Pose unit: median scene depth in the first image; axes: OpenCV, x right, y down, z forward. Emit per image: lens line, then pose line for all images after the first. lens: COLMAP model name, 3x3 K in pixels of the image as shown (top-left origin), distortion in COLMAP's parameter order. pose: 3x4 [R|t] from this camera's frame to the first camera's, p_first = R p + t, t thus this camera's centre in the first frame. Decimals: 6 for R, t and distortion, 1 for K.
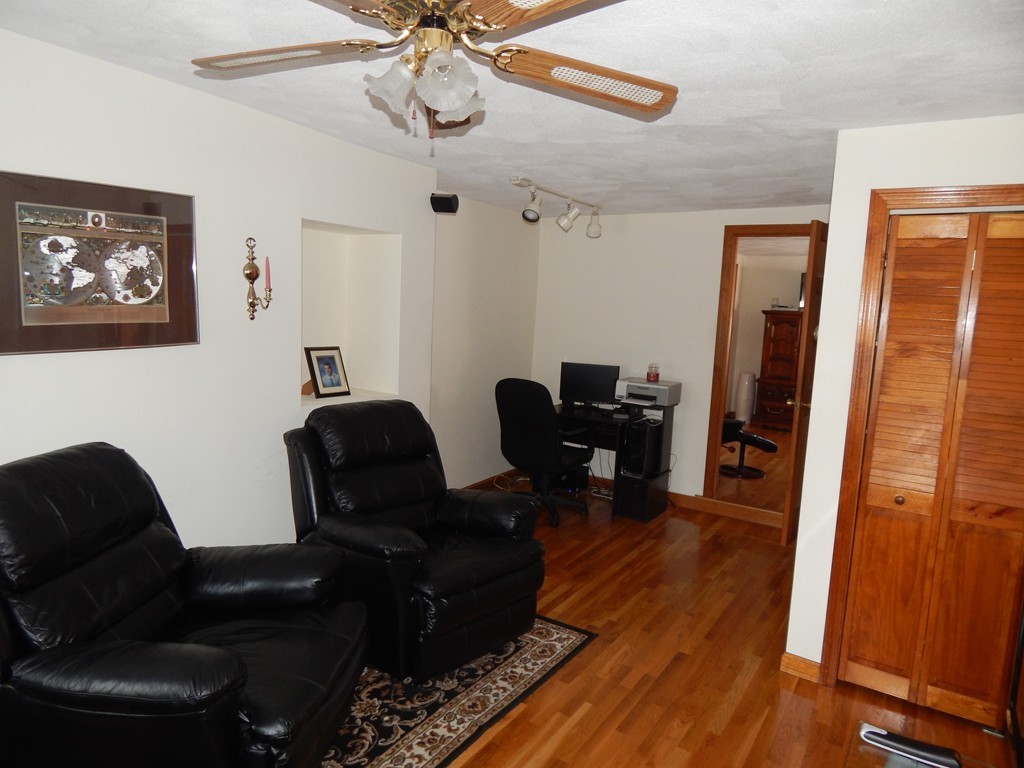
lens RADIAL K [[694.2, 0, 509.7], [0, 694.2, 380.4], [0, 0, 1]] dist [0.018226, -0.004495]
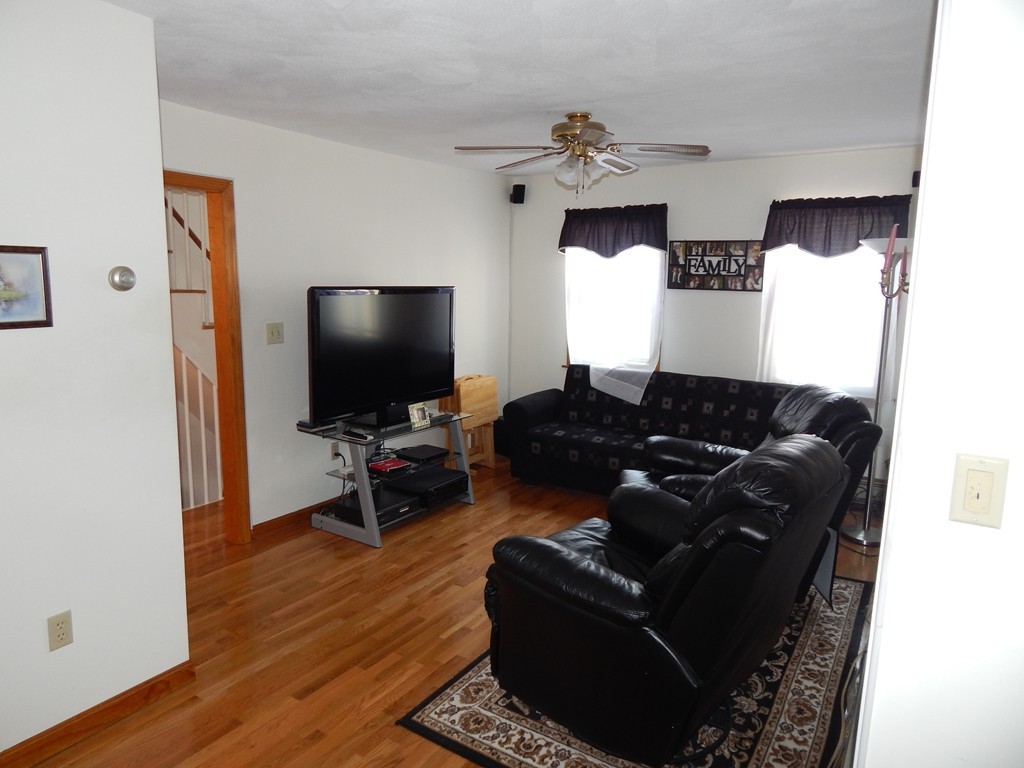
lens RADIAL K [[694.2, 0, 509.7], [0, 694.2, 380.4], [0, 0, 1]] dist [0.018226, -0.004495]
pose [[-0.998007, -0.059136, -0.022024, 0.051521], [-0.062970, 0.956023, 0.286454, -0.198366], [0.004116, 0.287269, -0.957841, 1.720526]]
